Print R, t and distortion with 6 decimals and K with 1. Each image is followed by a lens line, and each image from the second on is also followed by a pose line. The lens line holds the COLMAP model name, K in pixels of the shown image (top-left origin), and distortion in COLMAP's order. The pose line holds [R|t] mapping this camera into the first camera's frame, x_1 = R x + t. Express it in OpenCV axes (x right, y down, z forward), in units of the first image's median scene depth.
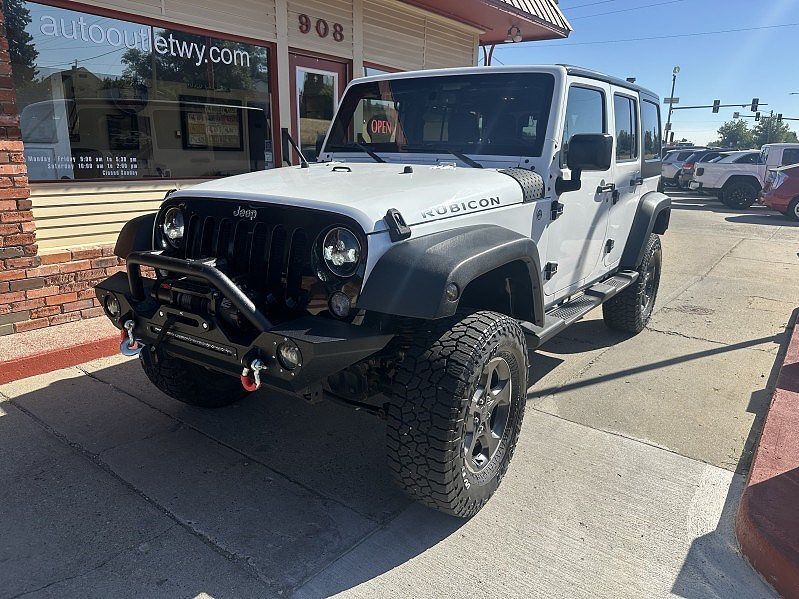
lens RADIAL K [[568.5, 0, 398.5], [0, 568.5, 306.3], [0, 0, 1]] dist [-0.003677, 0.001603]
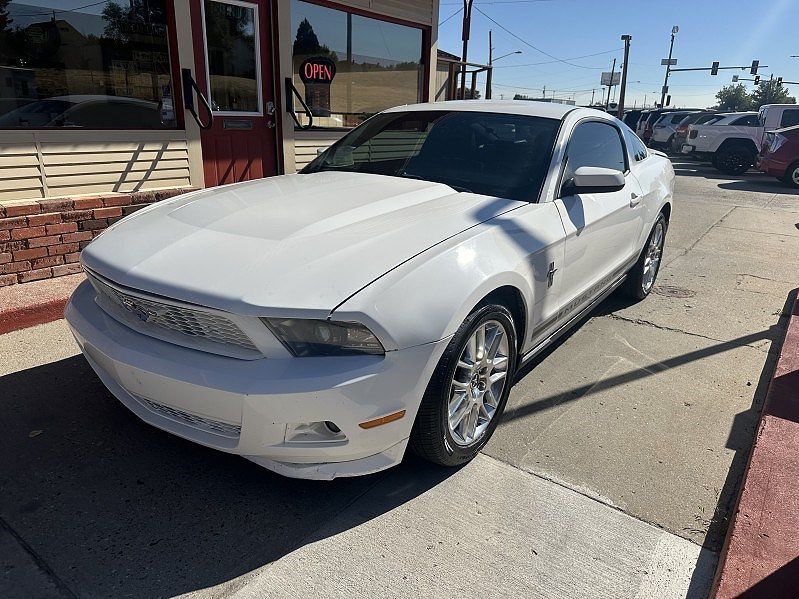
lens RADIAL K [[558.5, 0, 391.2], [0, 558.5, 295.2], [0, 0, 1]] dist [-0.000172, -0.003551]
pose [[0.999900, 0.013067, -0.005347, 0.071641], [-0.012795, 0.998763, 0.048050, -0.015742], [0.005968, -0.047977, 0.998831, 0.111510]]
